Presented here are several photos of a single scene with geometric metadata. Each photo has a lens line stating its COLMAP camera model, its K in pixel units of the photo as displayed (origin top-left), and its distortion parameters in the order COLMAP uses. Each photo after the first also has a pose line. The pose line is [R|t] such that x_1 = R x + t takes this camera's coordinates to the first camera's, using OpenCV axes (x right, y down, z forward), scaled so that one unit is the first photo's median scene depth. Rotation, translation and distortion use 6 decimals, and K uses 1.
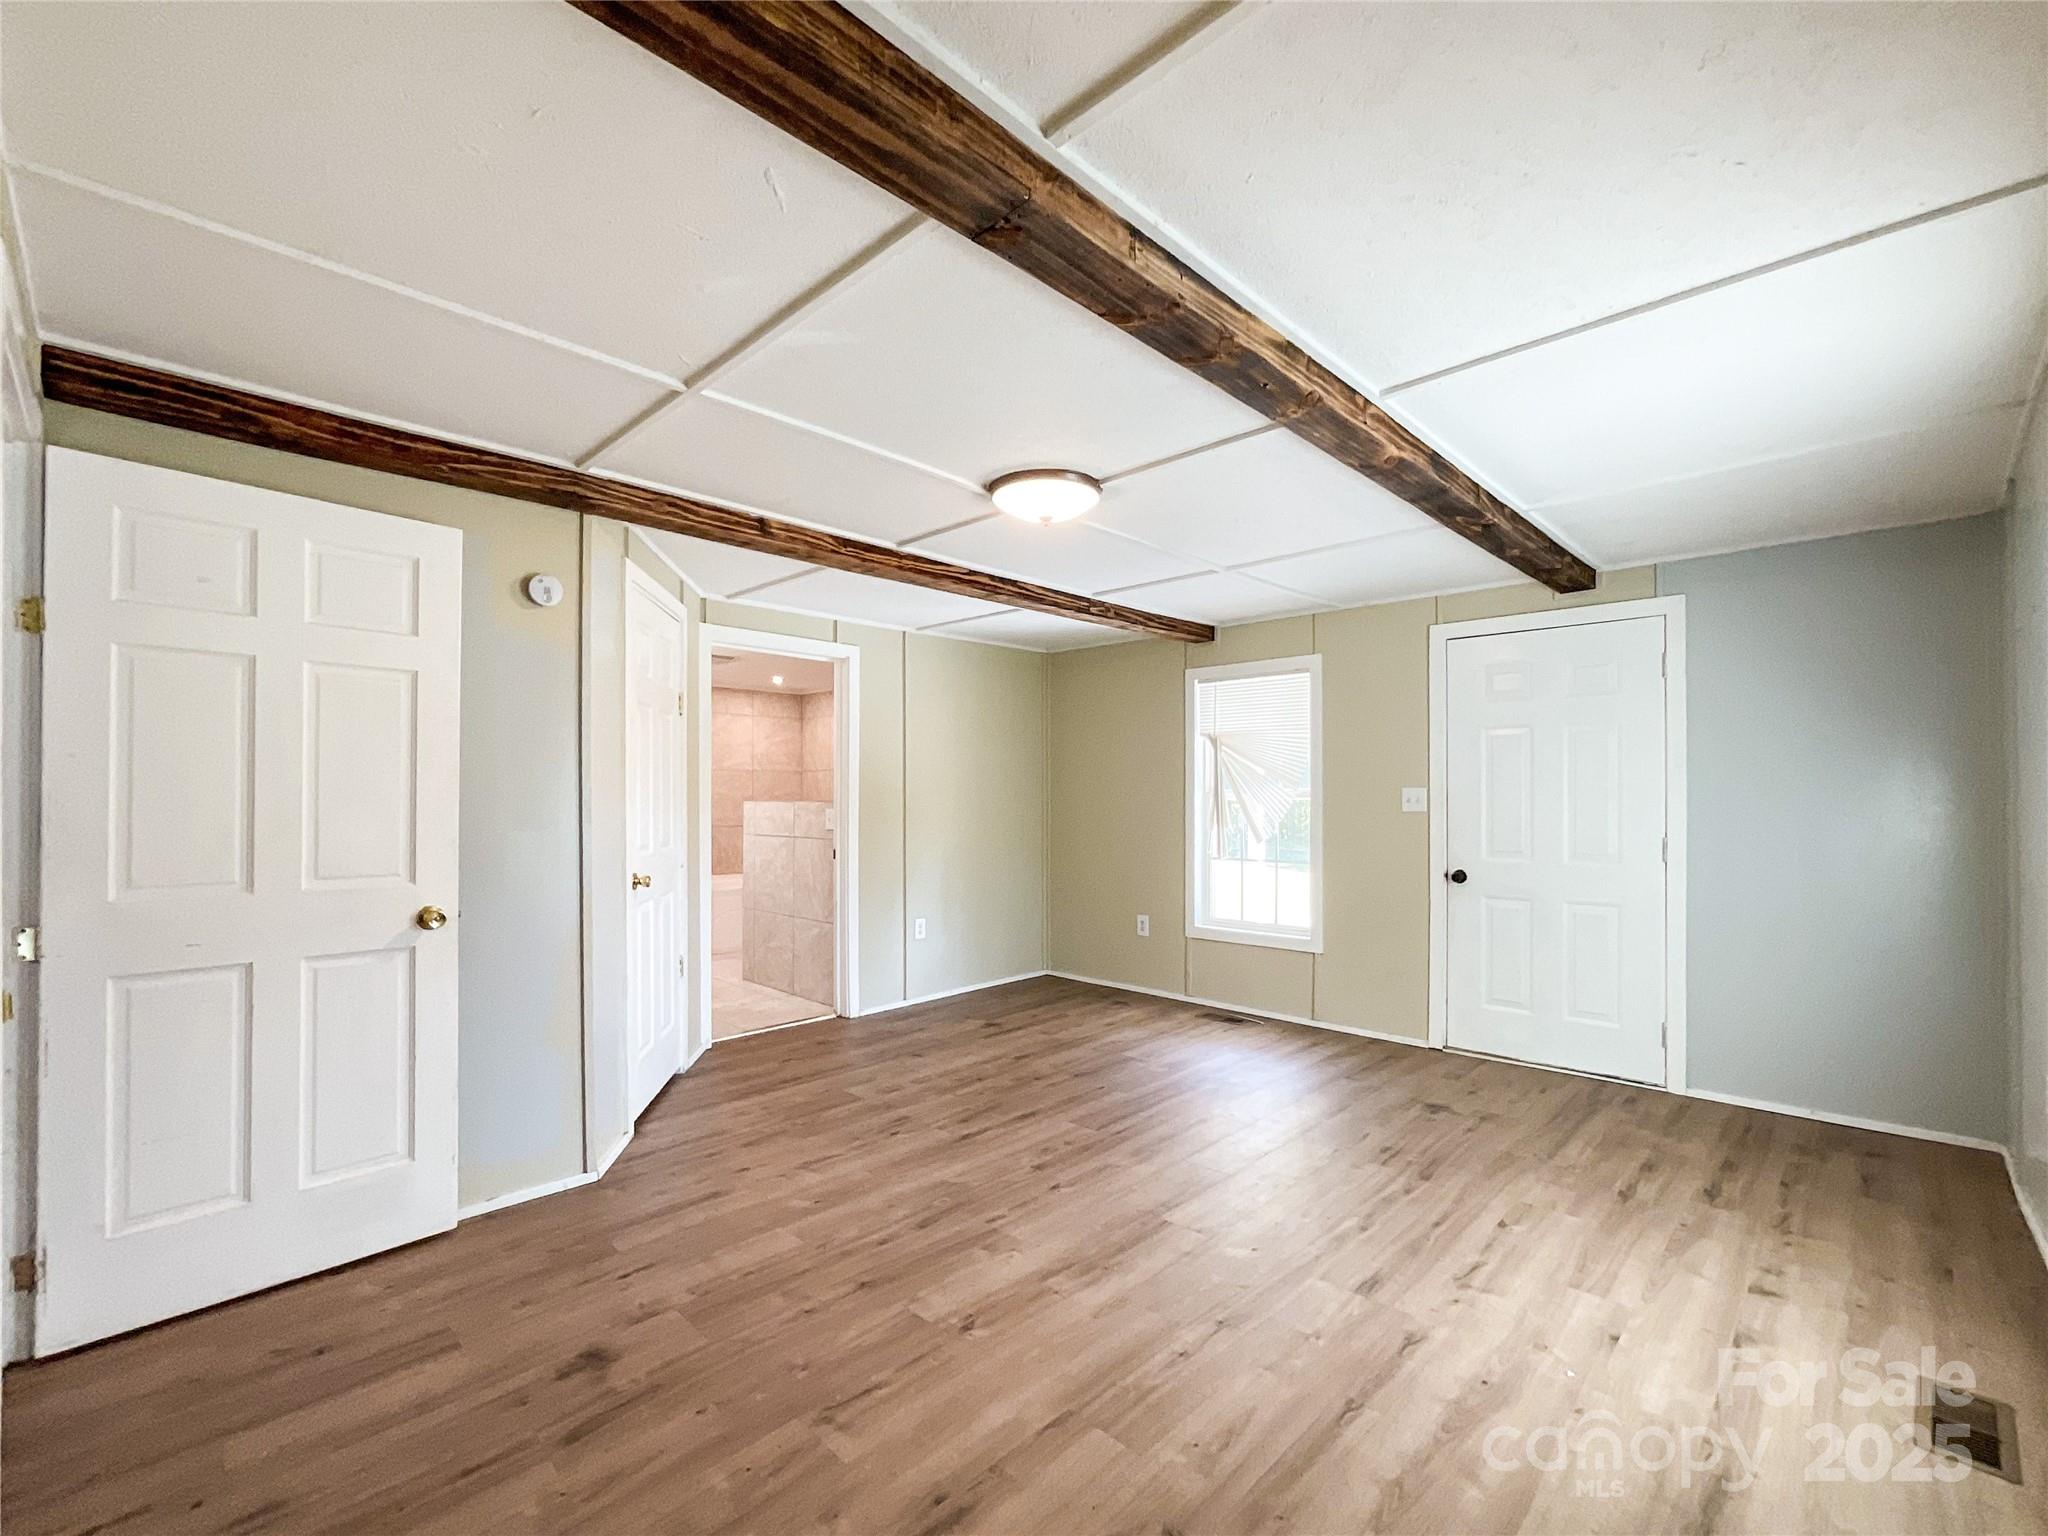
lens RADIAL K [[870.0, 0, 1017.5], [0, 870.0, 787.6], [0, 0, 1]] dist [-0.016352, 0.001325]
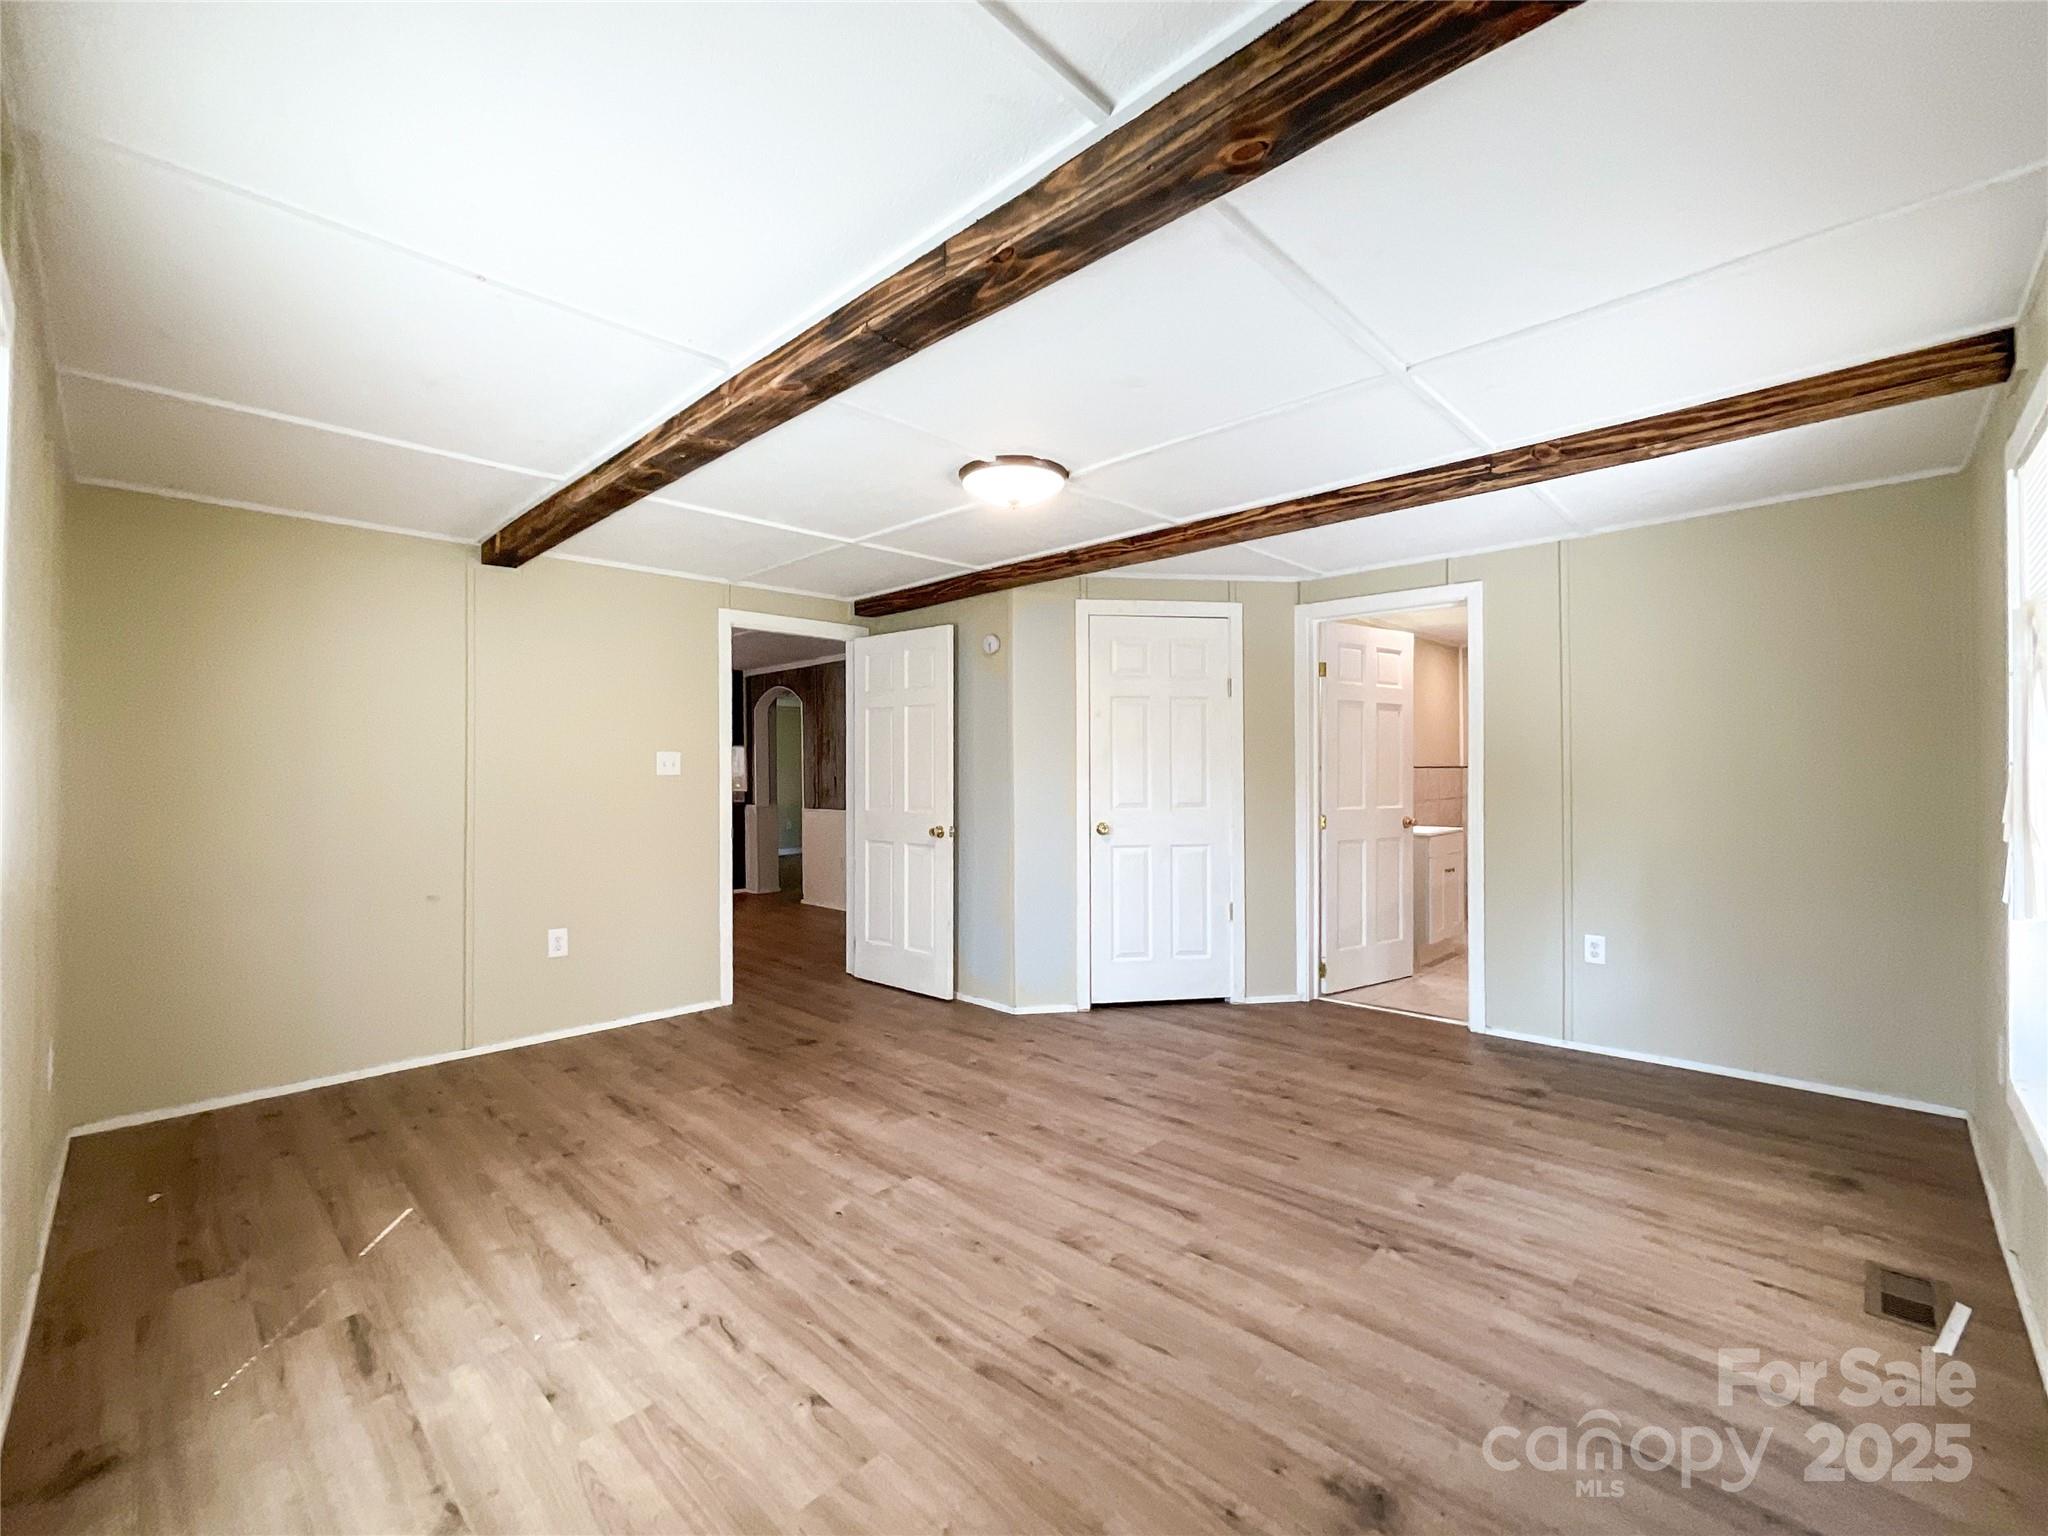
lens RADIAL K [[828.0, 0, 1017.0], [0, 828.0, 767.8], [0, 0, 1]] dist [-0.002980, 0.001514]
pose [[0.042833, -0.002727, -0.999079, 0.904651], [0.025088, 0.999684, -0.001653, 0.007440], [0.998767, -0.024995, 0.042888, 0.842881]]
